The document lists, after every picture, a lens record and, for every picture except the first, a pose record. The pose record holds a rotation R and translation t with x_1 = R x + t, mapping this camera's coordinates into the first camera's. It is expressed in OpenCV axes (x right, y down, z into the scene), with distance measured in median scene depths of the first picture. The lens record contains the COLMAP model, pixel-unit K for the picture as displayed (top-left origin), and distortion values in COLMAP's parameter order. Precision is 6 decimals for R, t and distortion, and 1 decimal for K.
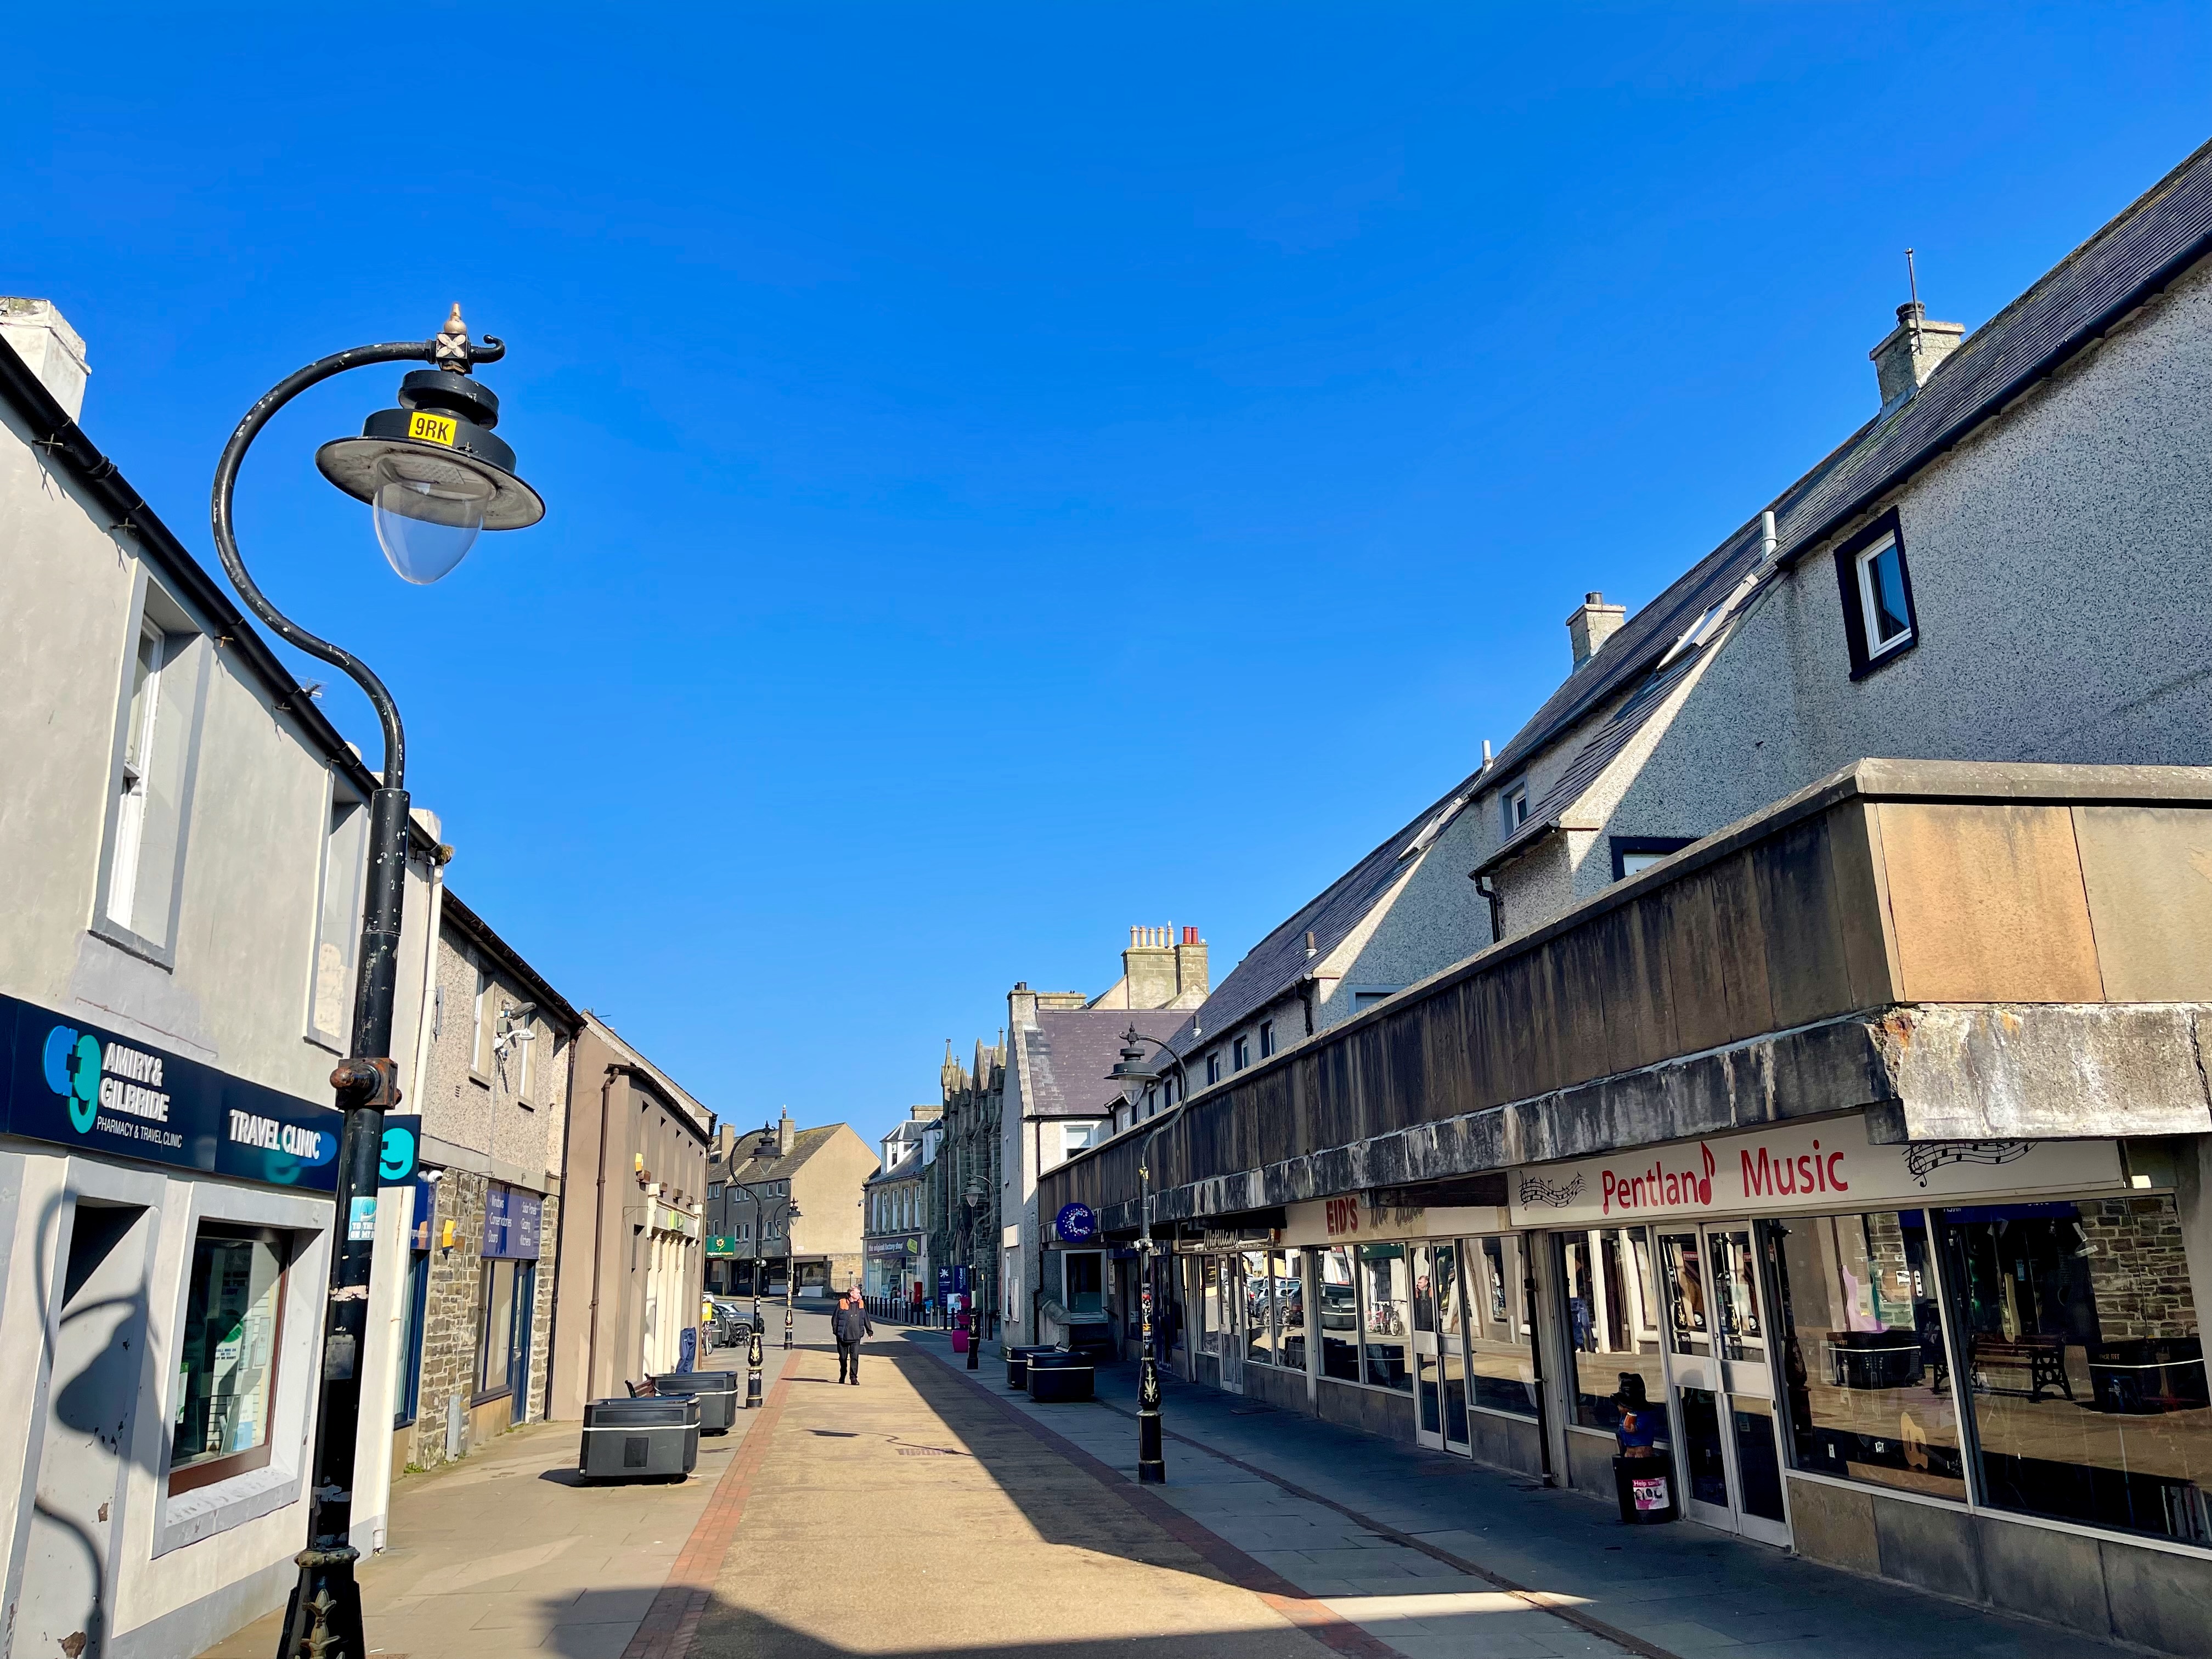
lens RADIAL K [[1634.1, 0, 1102.1], [0, 1634.1, 831.0], [0, 0, 1]] dist [0.042842, 0.000226]
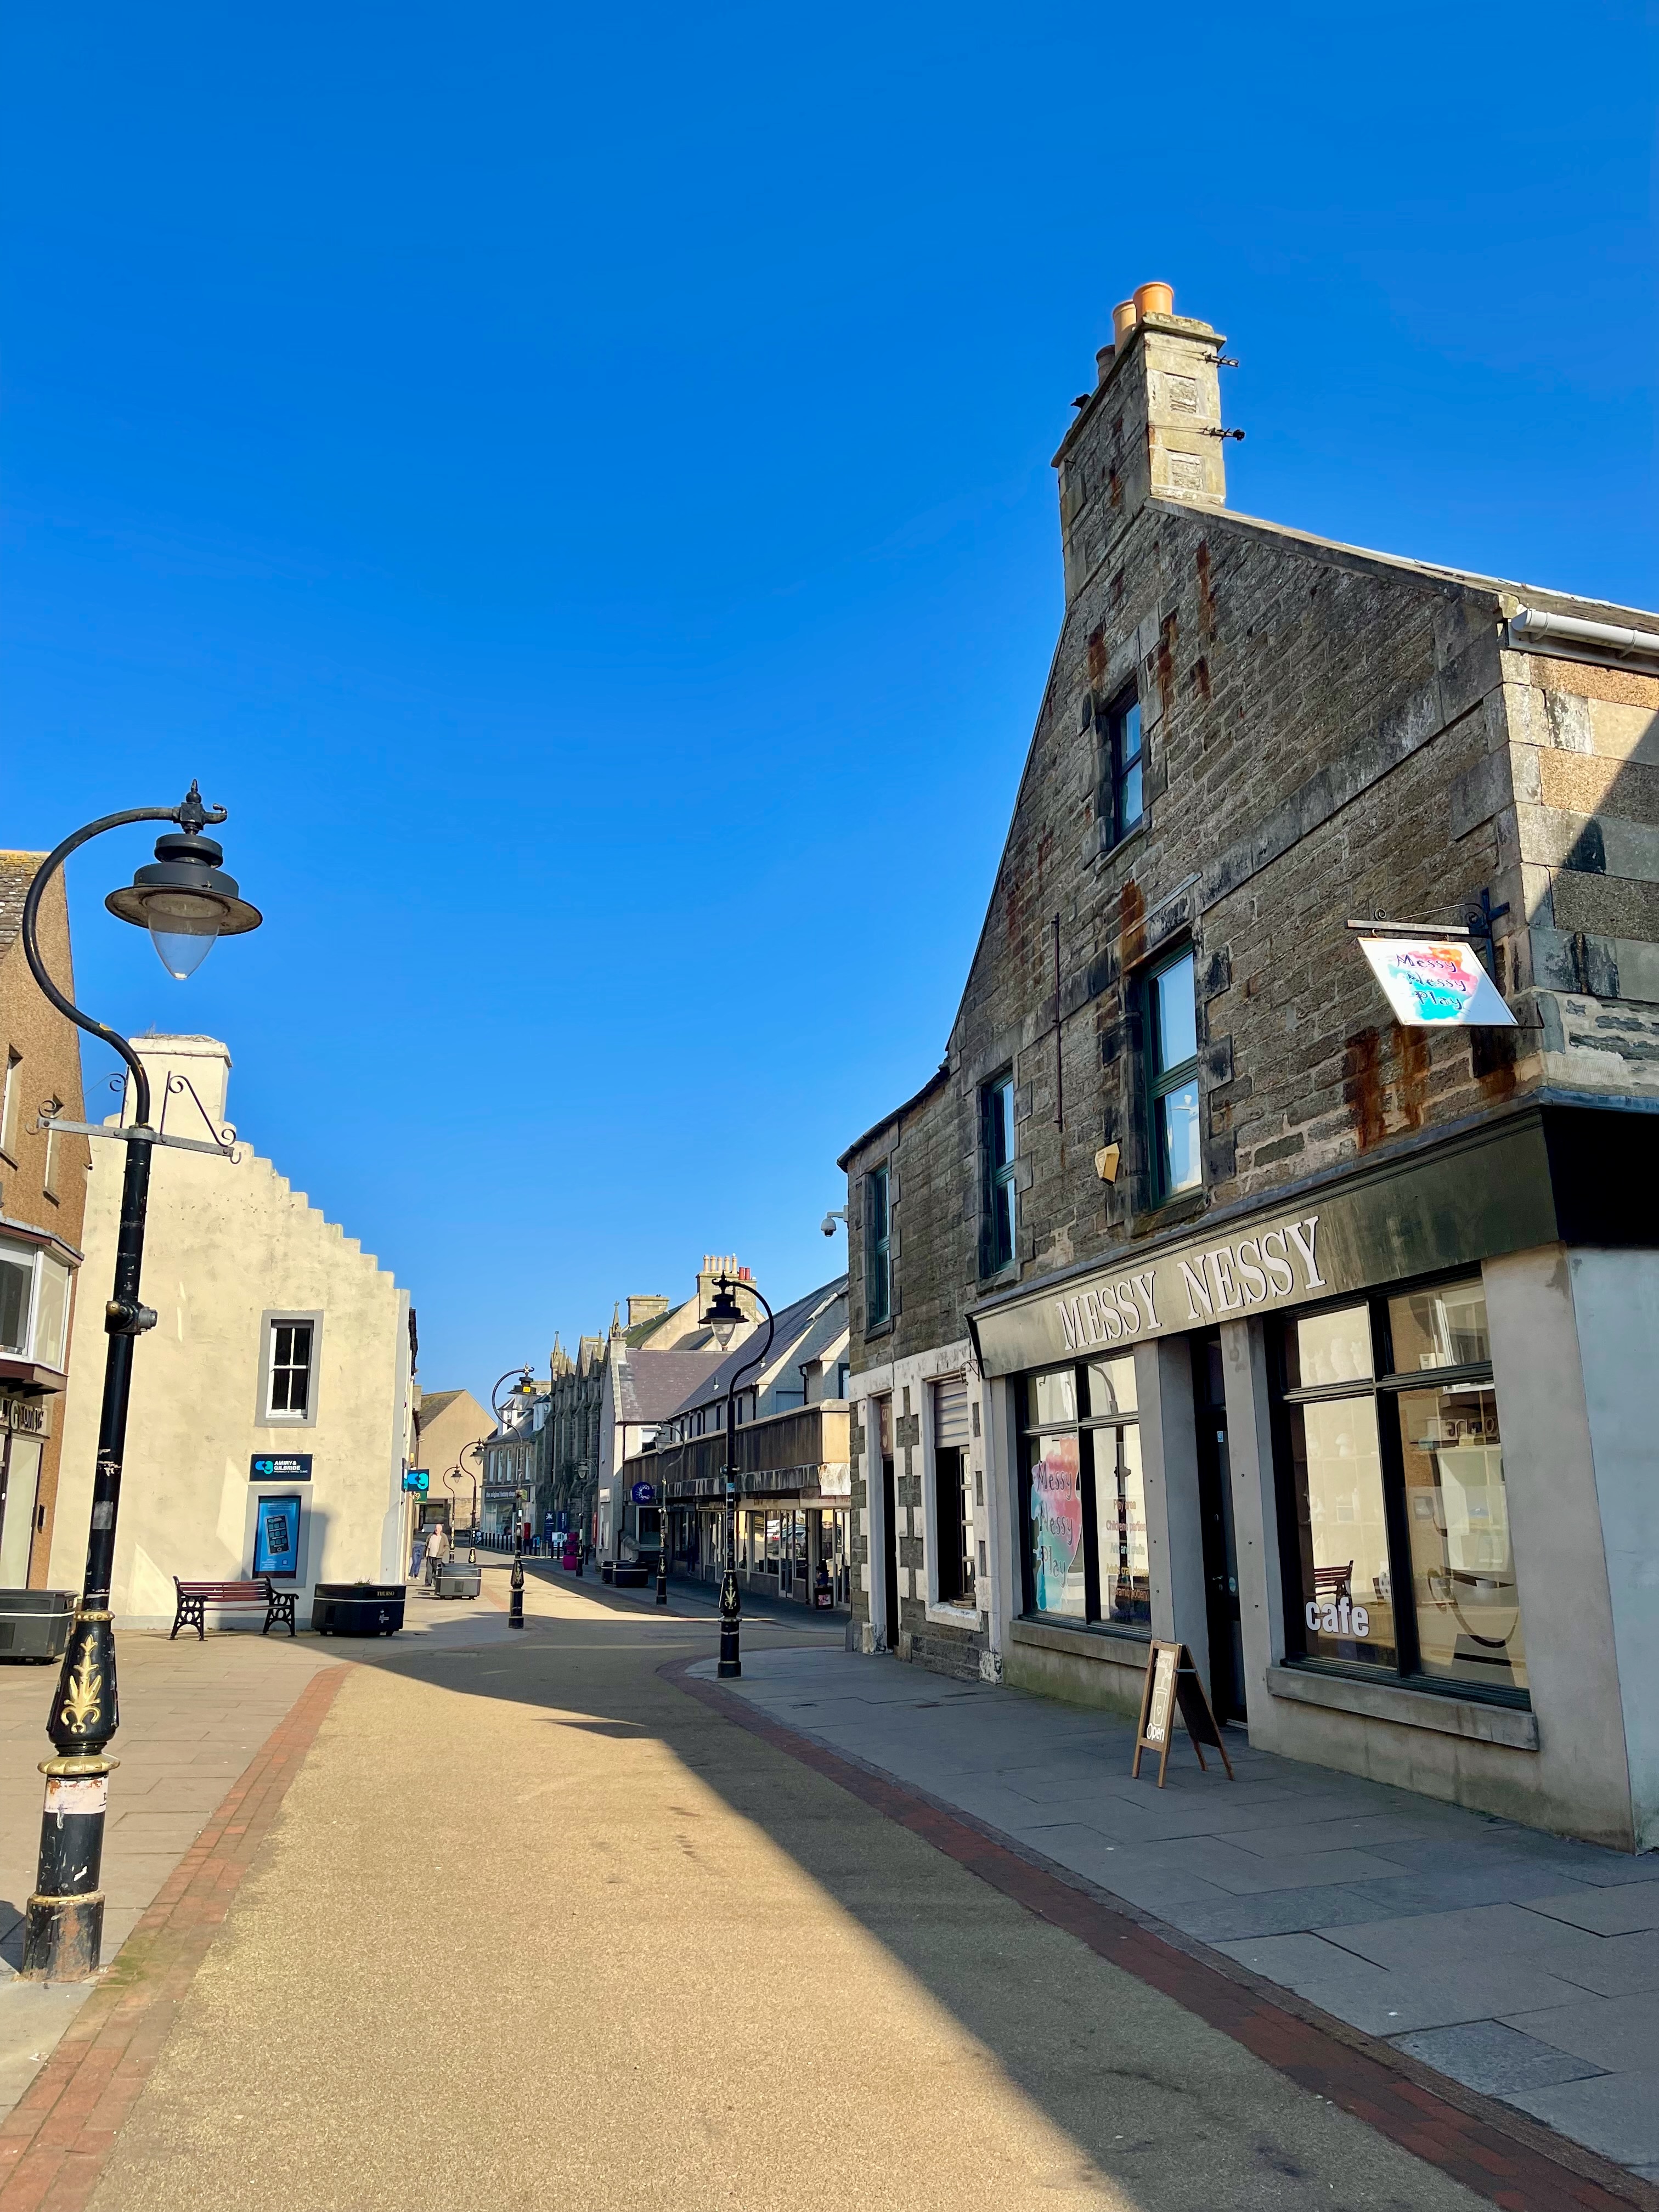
lens RADIAL K [[1634.1, 0, 831.0], [0, 1634.1, 1107.8], [0, 0, 1]] dist [0.042842, 0.000226]
pose [[0.996342, 0.034815, 0.078041, 0.021085], [-0.036308, 0.999182, 0.017788, -0.135318], [-0.077358, -0.020556, 0.996791, -0.487189]]
